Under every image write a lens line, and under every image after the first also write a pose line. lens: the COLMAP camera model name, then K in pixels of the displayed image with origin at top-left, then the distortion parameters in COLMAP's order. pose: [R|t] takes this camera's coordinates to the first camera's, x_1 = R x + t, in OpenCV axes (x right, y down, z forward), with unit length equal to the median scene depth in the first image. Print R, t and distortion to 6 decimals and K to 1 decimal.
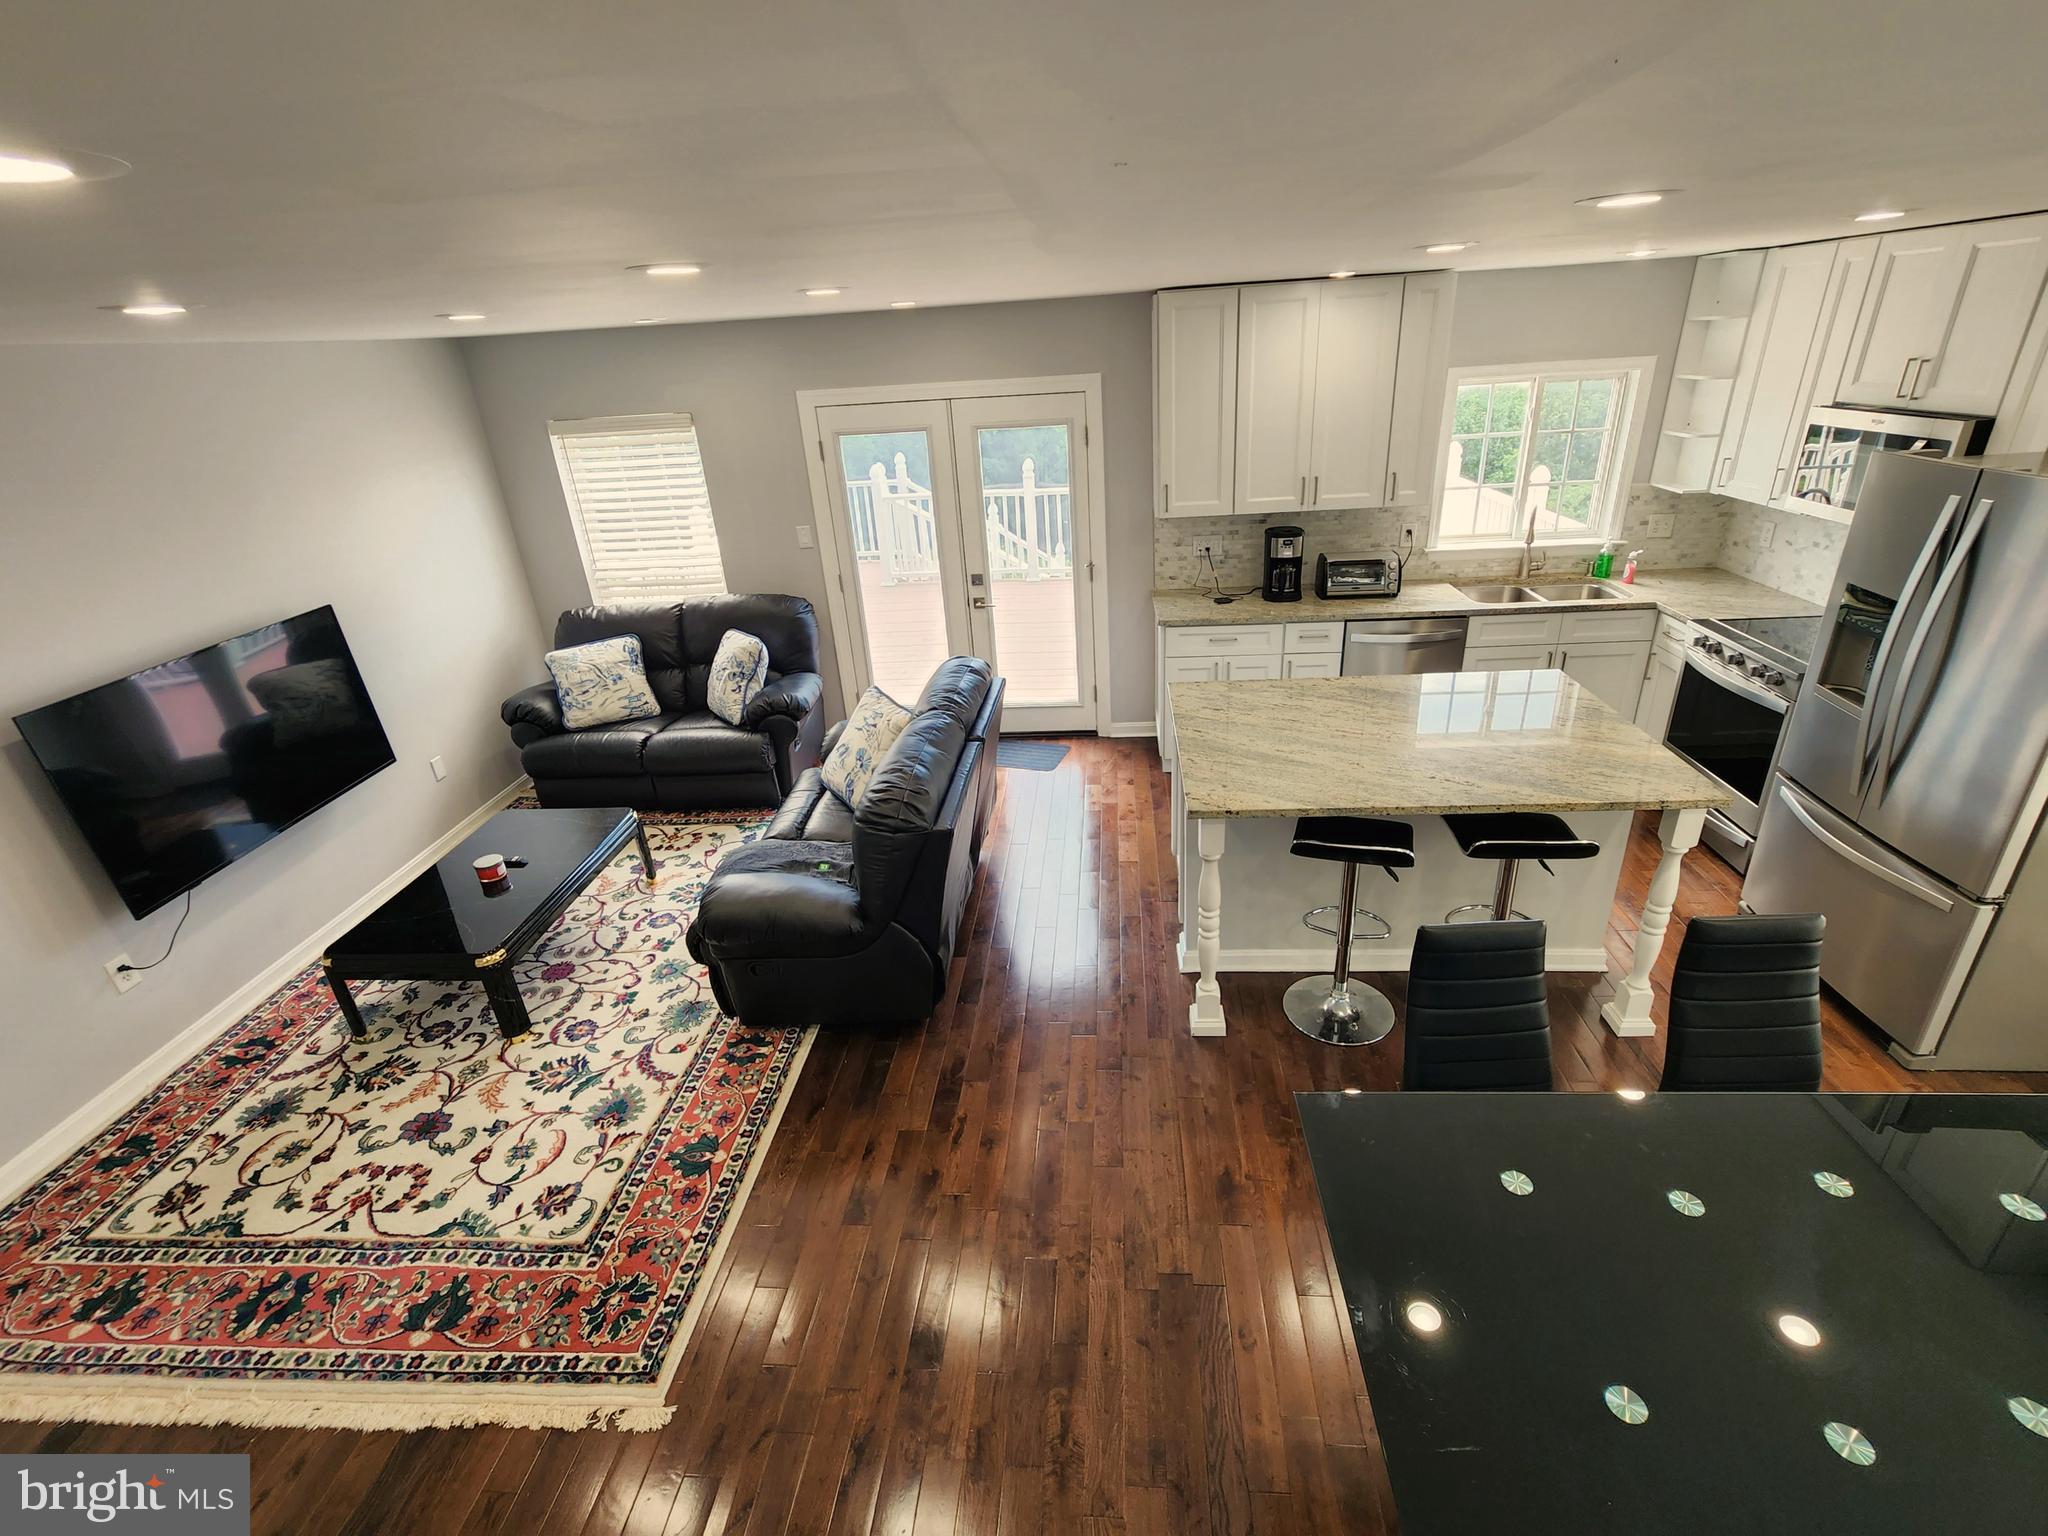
lens RADIAL K [[928.2, 0, 1032.9], [0, 928.2, 768.1], [0, 0, 1]] dist [-0.003134, 0.000787]
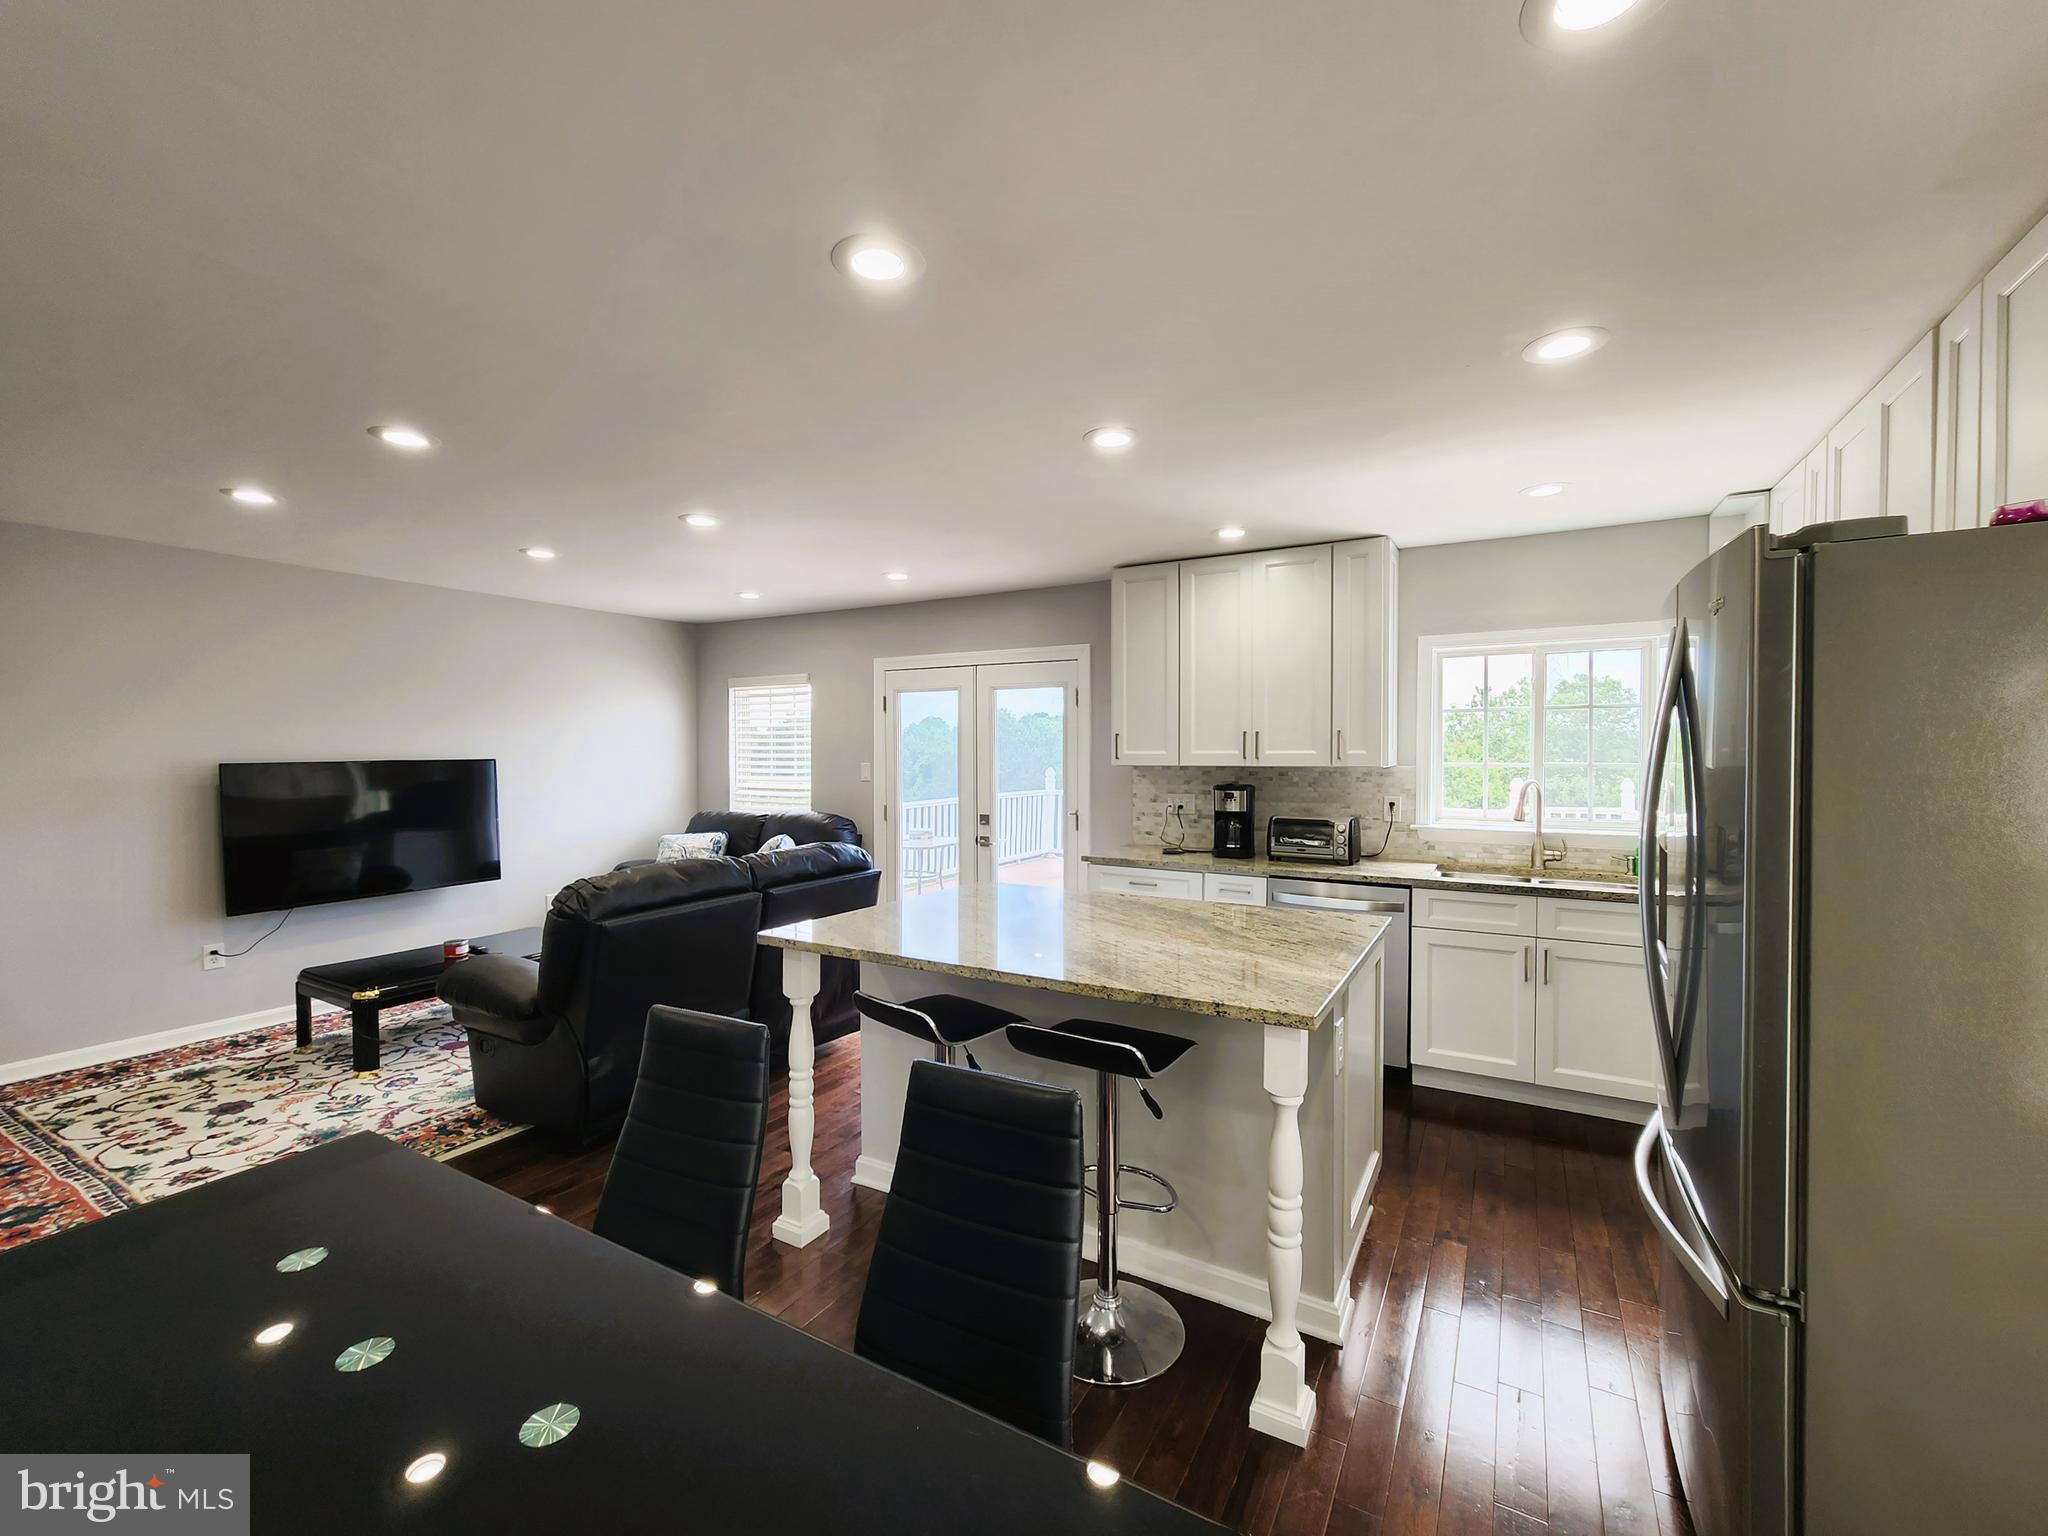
lens RADIAL K [[838.2, 0, 1033.6], [0, 838.2, 768.8], [0, 0, 1]] dist [-0.005815, -0.000363]
pose [[0.901724, 0.068139, -0.426908, 0.513279], [-0.226945, 0.915100, -0.333298, 0.073984], [0.367953, 0.397427, 0.840632, 0.206959]]
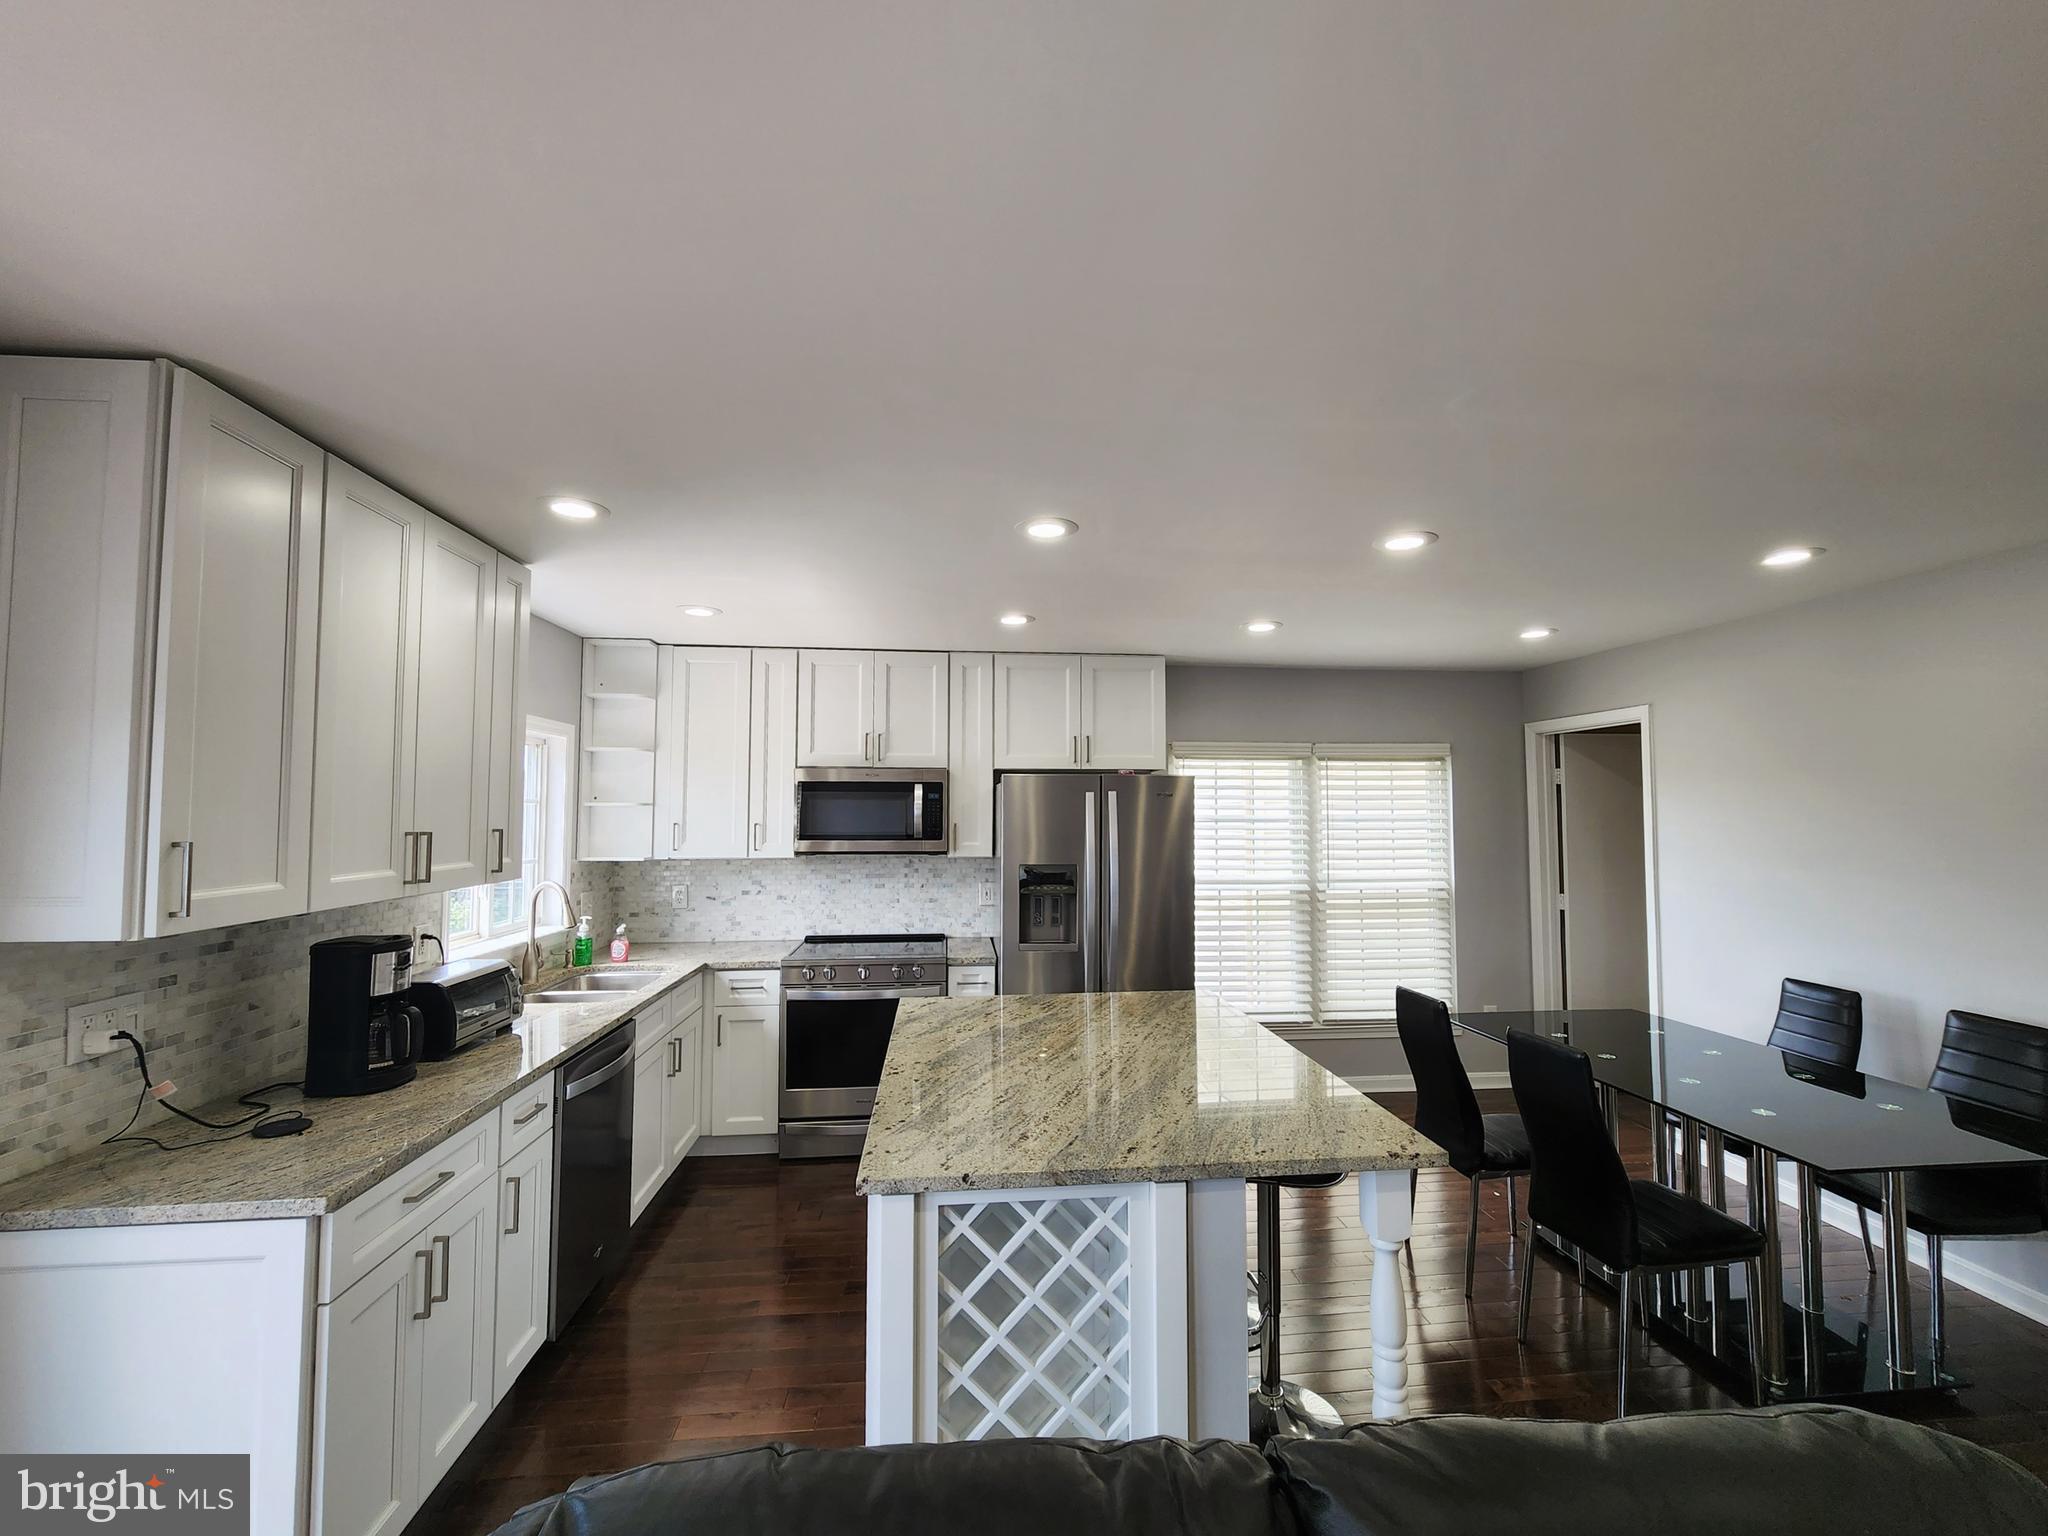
lens RADIAL K [[863.8, 0, 1032.2], [0, 863.8, 768.2], [0, 0, 1]] dist [-0.001959, -0.000094]
pose [[-0.170984, 0.109845, 0.979132, -0.267280], [0.419772, 0.907183, -0.028469, -0.202892], [-0.891379, 0.406144, -0.201224, 0.840987]]
